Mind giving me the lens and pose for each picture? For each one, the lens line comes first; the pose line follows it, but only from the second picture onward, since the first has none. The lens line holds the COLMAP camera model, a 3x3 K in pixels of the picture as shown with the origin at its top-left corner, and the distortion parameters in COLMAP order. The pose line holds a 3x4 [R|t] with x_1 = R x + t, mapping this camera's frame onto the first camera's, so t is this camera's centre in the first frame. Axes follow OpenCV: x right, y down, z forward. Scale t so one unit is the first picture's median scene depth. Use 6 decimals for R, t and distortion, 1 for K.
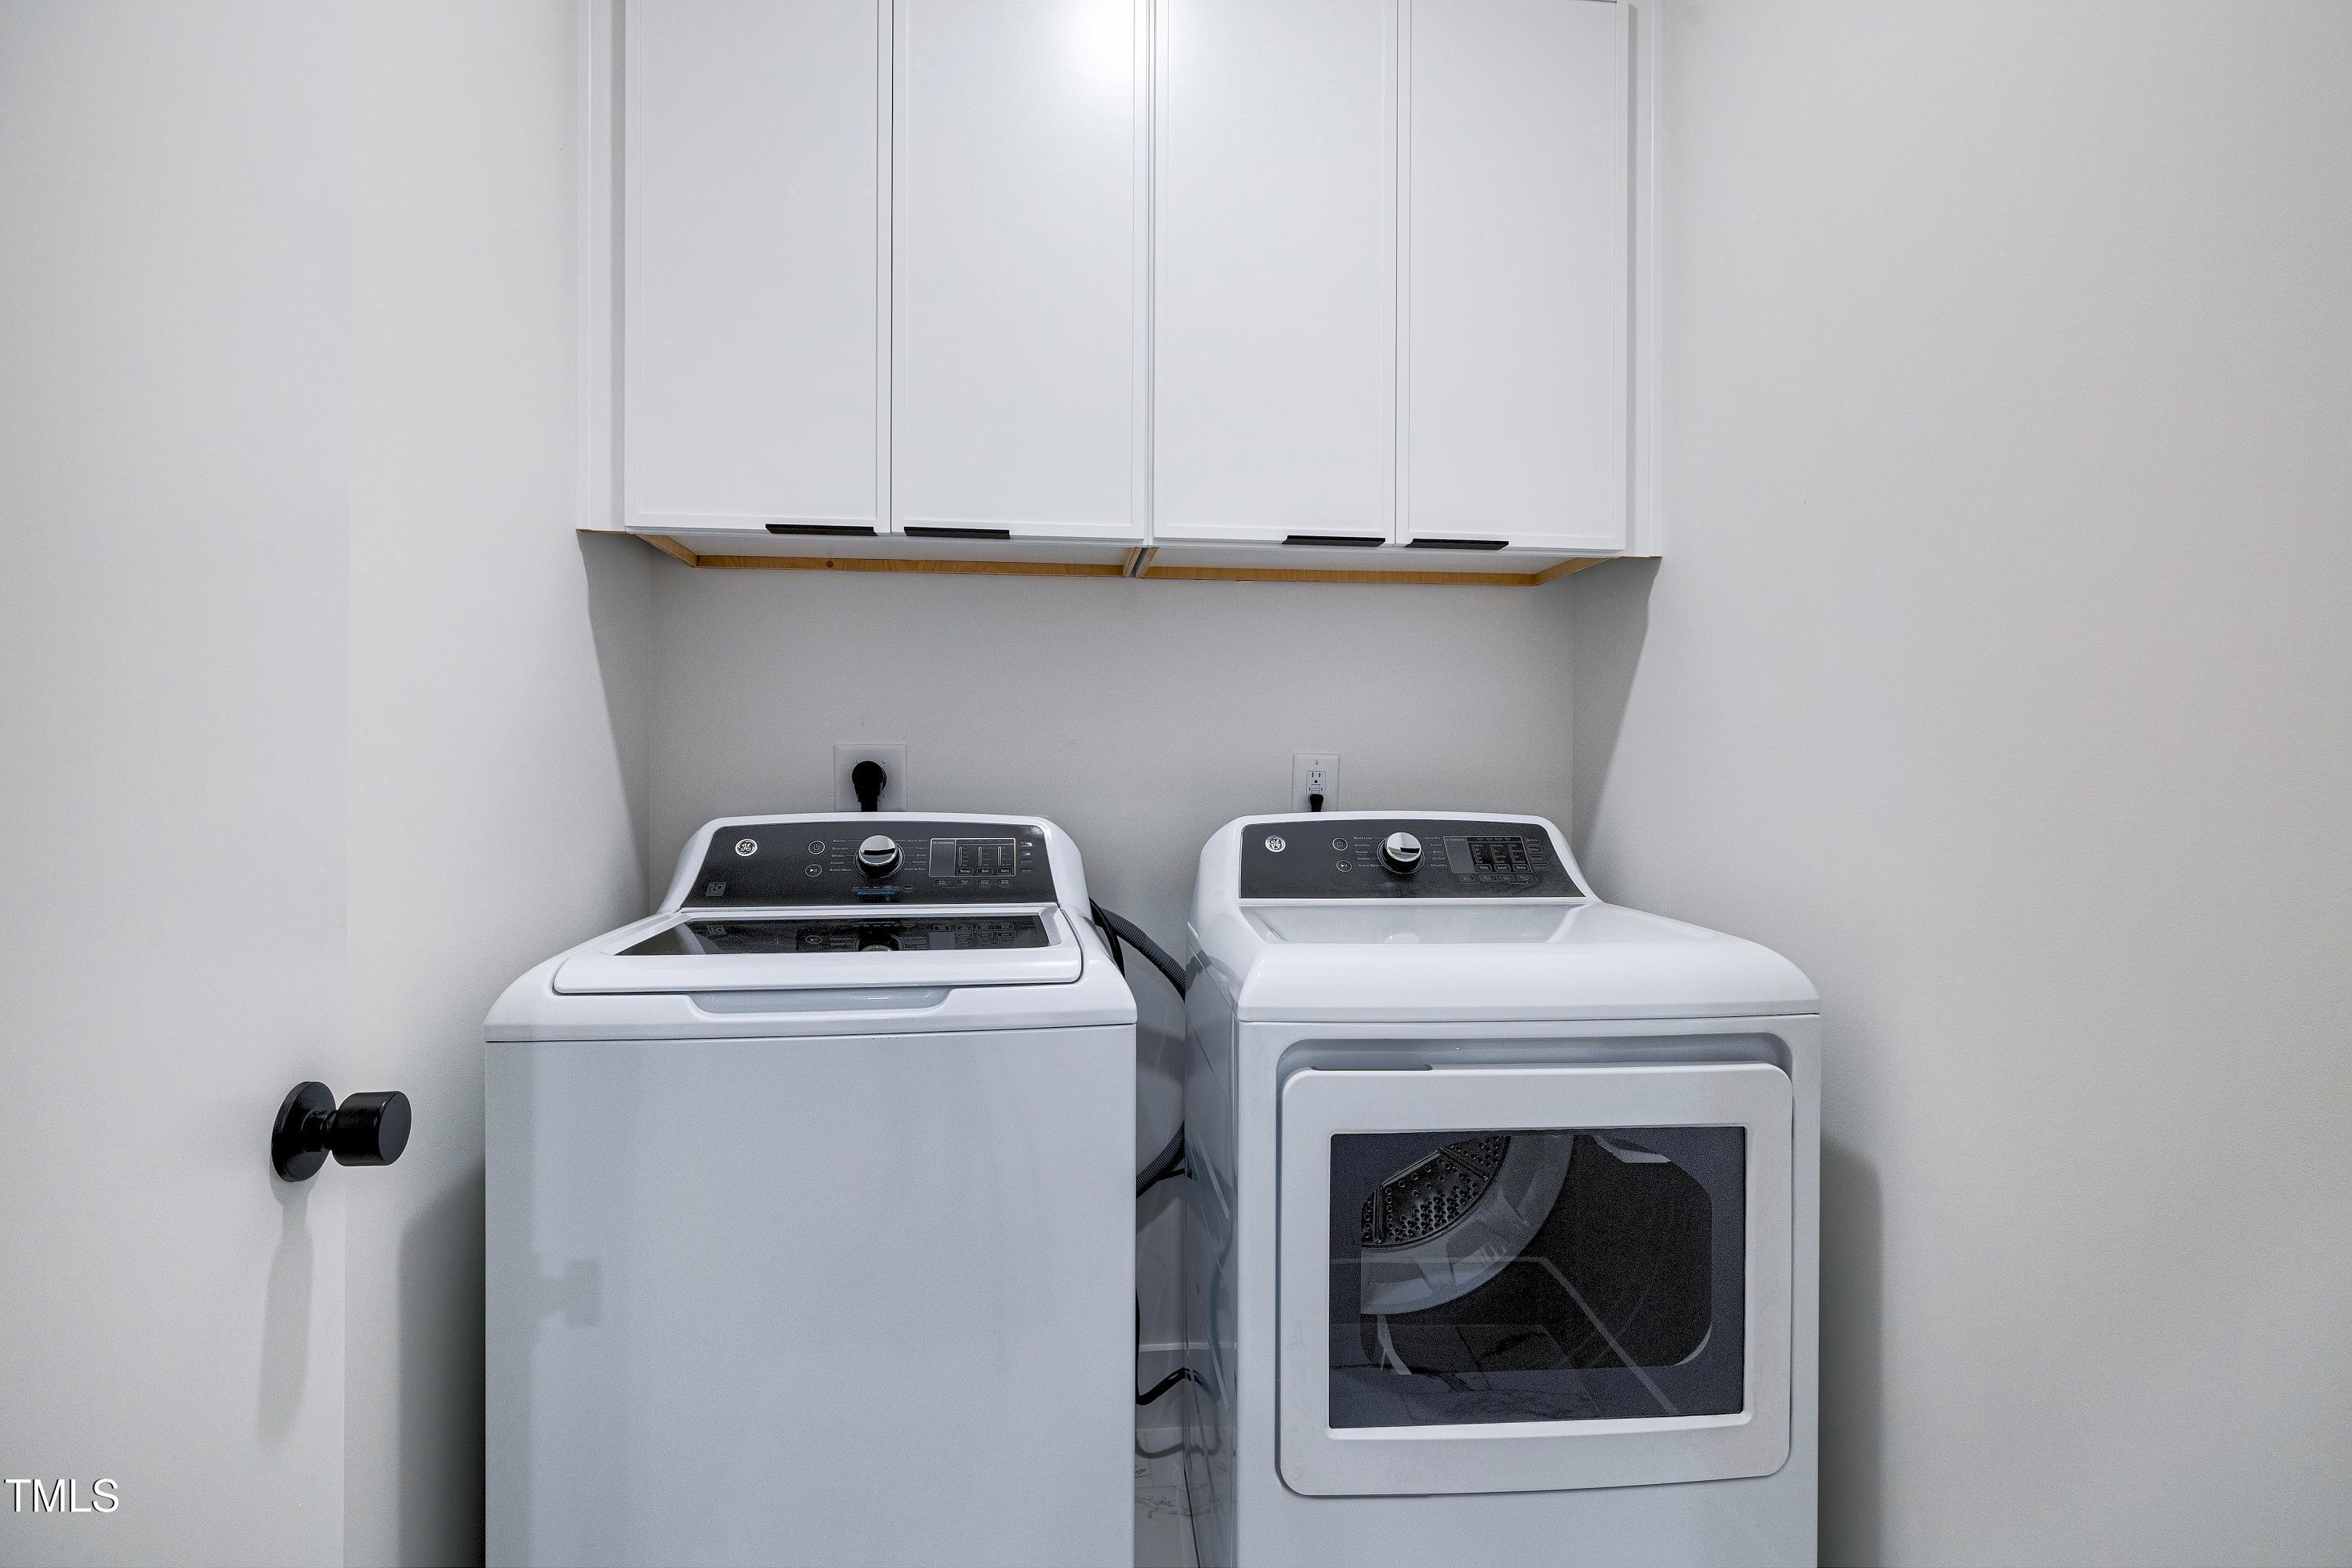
lens RADIAL K [[1101.7, 0, 1164.8], [0, 1101.7, 776.7], [0, 0, 1]] dist [-0.011738, -0.000185]
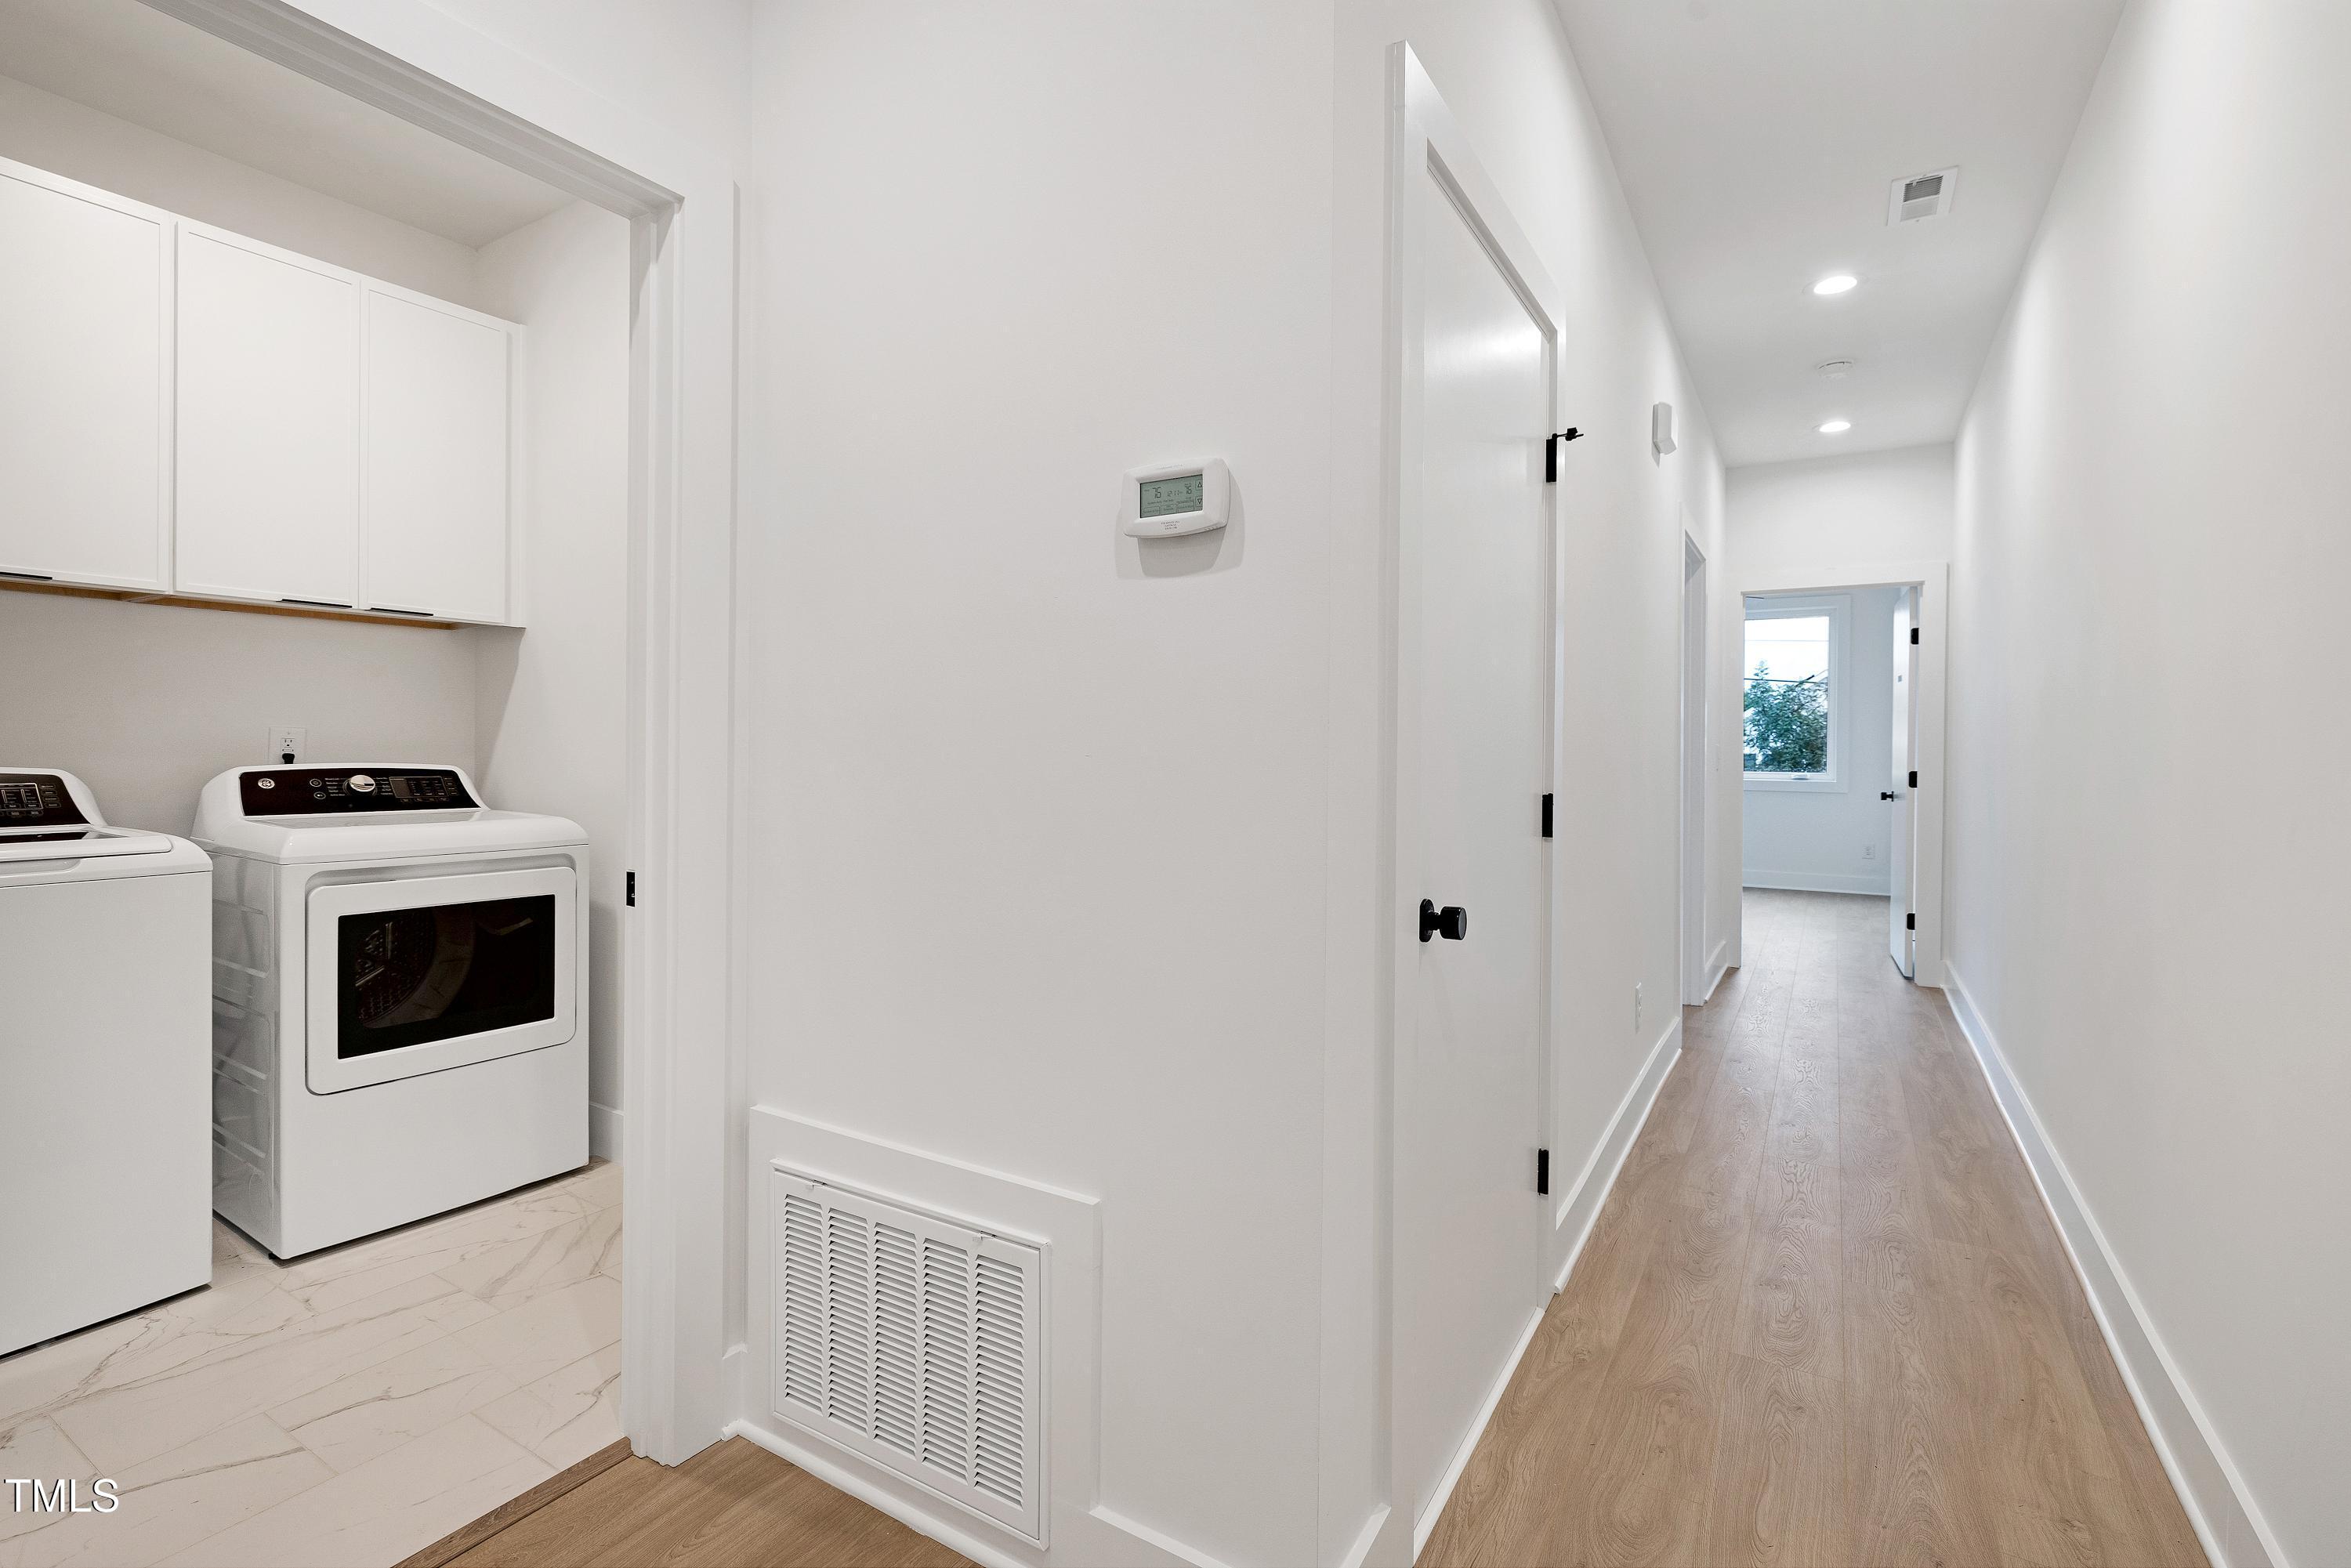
lens RADIAL K [[1092.7, 0, 1171.4], [0, 1092.7, 754.2], [0, 0, 1]] dist [0.003069, 0.000732]
pose [[0.613235, -0.002947, 0.789895, -0.371919], [-0.005847, 0.999949, 0.008270, -0.003115], [-0.789879, -0.009690, 0.613186, -1.082582]]
